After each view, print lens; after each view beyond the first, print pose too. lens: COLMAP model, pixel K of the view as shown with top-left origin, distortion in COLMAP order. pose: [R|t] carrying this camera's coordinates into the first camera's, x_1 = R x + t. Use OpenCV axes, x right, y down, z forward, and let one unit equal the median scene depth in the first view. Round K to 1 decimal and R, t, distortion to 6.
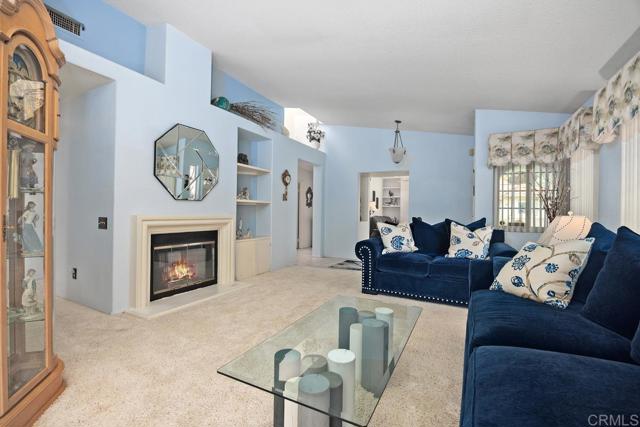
lens RADIAL K [[279.8, 0, 321.0], [0, 279.8, 212.9], [0, 0, 1]] dist [-0.002854, -0.000150]
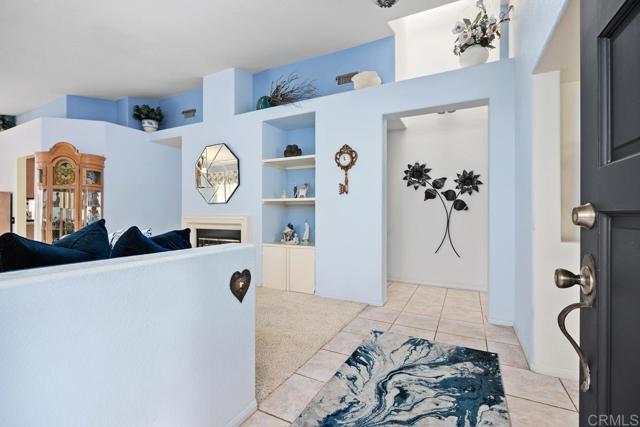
lens RADIAL K [[279.8, 0, 322.0], [0, 279.8, 213.1], [0, 0, 1]] dist [-0.002854, -0.000150]
pose [[0.025414, -0.007193, -0.999651, 0.564146], [0.001285, 0.999974, -0.007163, 0.004606], [0.999676, -0.001103, 0.025422, 1.044933]]
